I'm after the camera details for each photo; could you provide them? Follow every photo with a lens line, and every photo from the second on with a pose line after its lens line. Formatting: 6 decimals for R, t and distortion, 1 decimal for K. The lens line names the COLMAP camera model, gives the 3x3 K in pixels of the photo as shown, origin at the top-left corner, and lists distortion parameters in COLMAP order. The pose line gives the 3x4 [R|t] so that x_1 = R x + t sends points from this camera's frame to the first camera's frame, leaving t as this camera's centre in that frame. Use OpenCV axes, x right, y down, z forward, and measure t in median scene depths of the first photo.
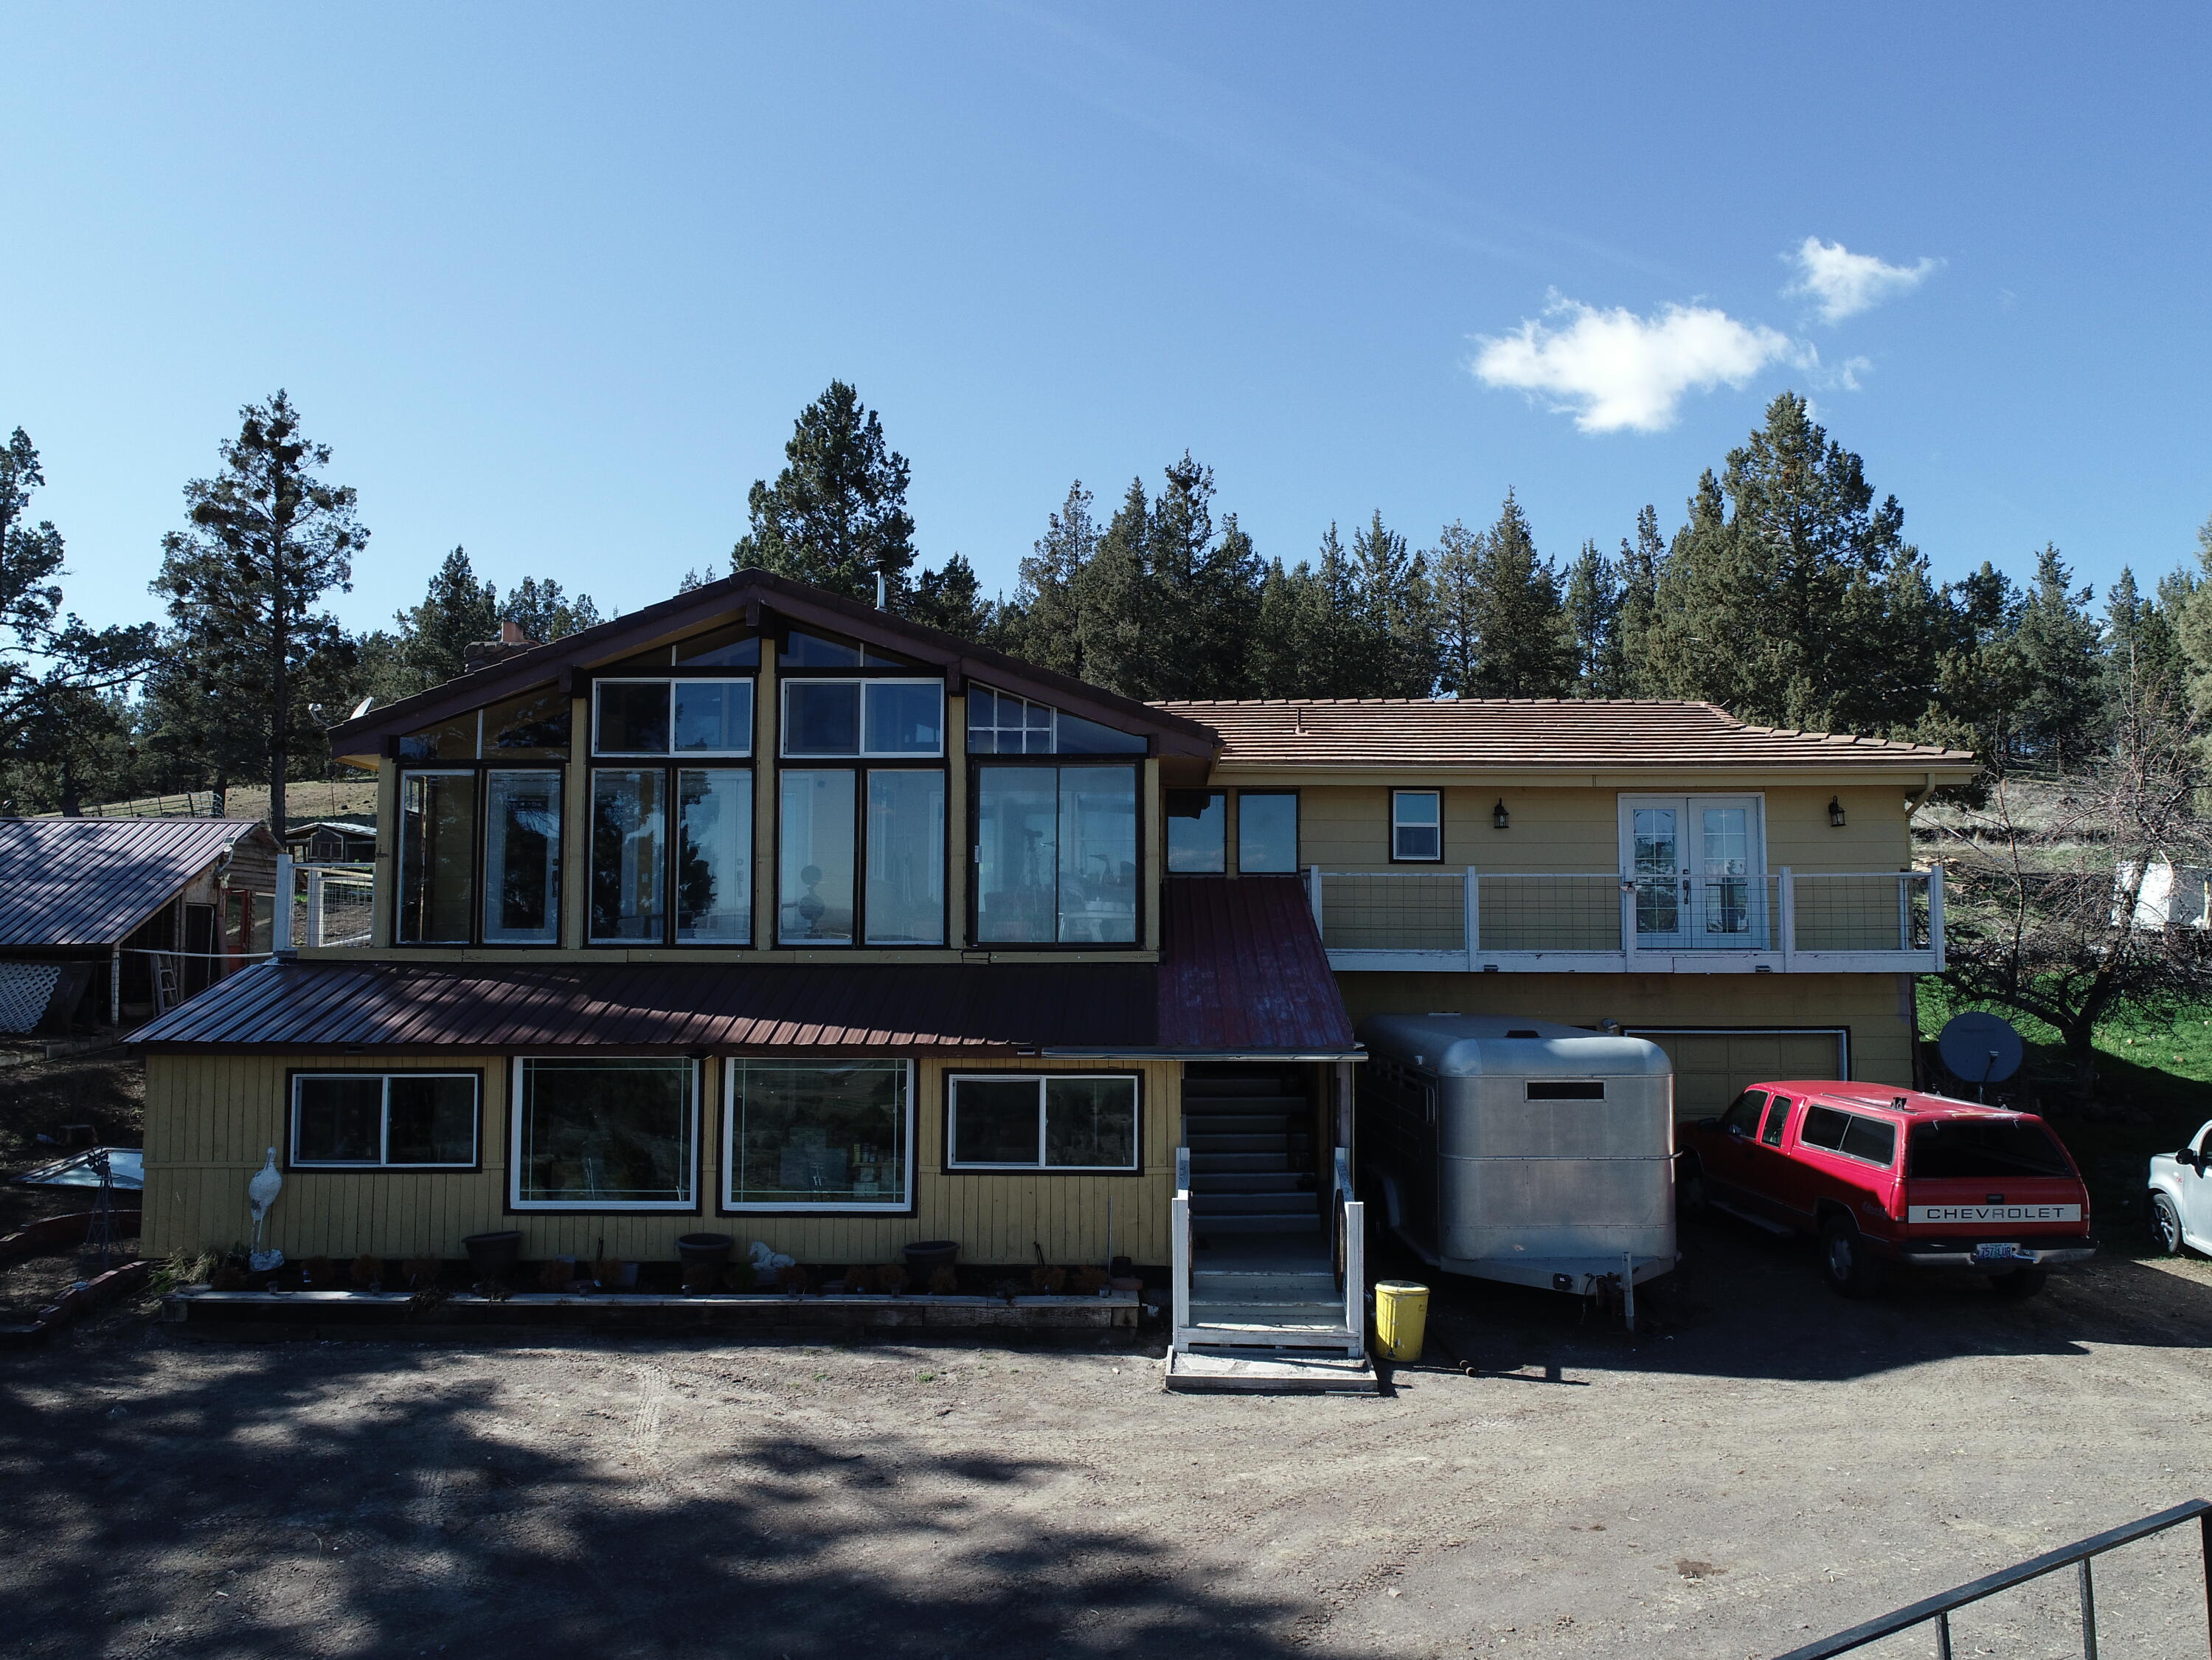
lens RADIAL K [[1644.9, 0, 1106.0], [0, 1644.9, 830.0], [0, 0, 1]] dist [-0.004906, -0.001600]
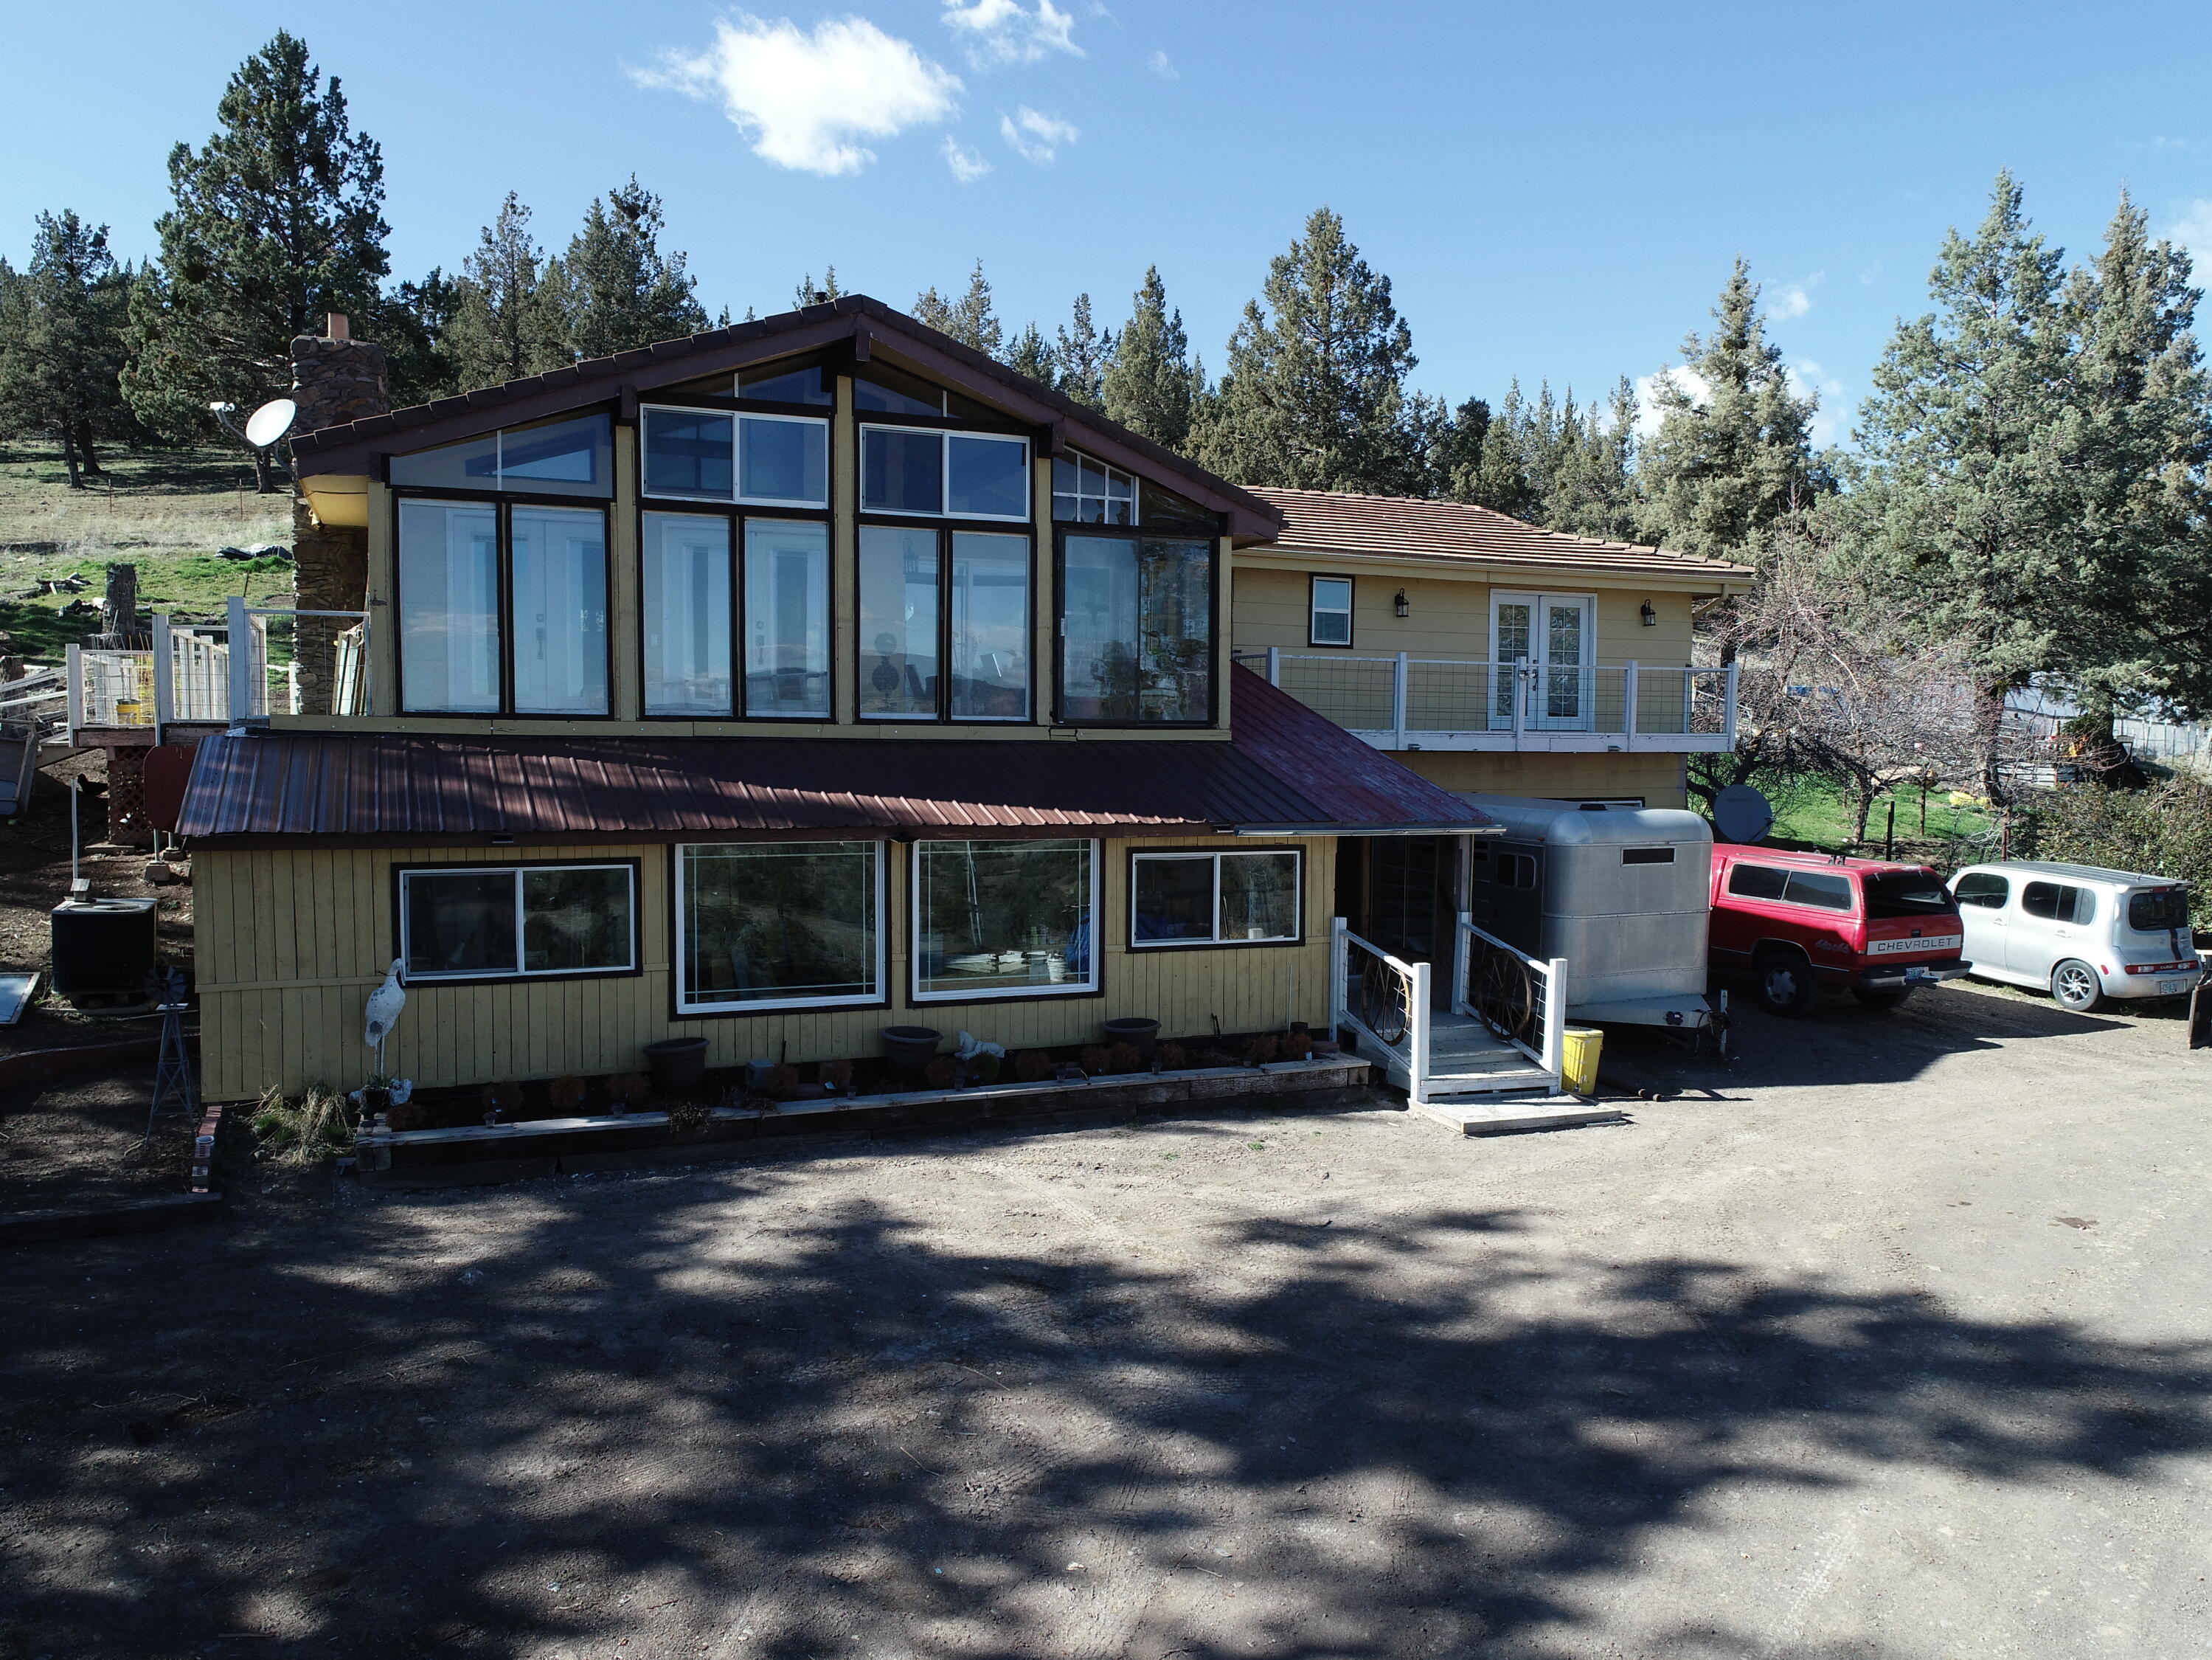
lens RADIAL K [[1644.9, 0, 1106.0], [0, 1644.9, 830.0], [0, 0, 1]] dist [-0.004906, -0.001600]
pose [[0.913545, -0.015723, 0.406433, -0.509160], [-0.040469, 0.990780, 0.129291, 0.007909], [-0.404719, -0.134562, 0.904487, 0.116209]]
